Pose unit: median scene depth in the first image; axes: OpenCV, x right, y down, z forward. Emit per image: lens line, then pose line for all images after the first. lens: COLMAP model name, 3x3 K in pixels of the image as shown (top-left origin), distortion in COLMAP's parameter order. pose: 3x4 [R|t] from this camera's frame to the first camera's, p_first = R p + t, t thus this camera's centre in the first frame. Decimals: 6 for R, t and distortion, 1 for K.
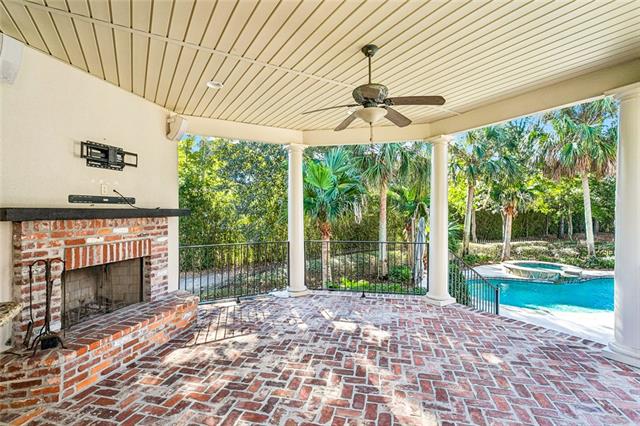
lens RADIAL K [[309.5, 0, 316.0], [0, 309.5, 211.7], [0, 0, 1]] dist [0.004542, 0.001298]
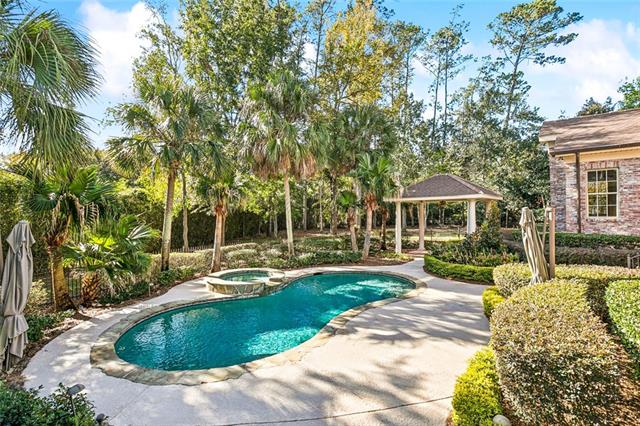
lens RADIAL K [[309.5, 0, 319.1], [0, 309.5, 211.6], [0, 0, 1]] dist [0.004542, 0.001298]
pose [[0.680294, 0.001412, 0.732938, 0.190592], [0.001564, 0.999993, -0.003379, 0.003092], [-0.732937, 0.003445, 0.680288, 0.226730]]
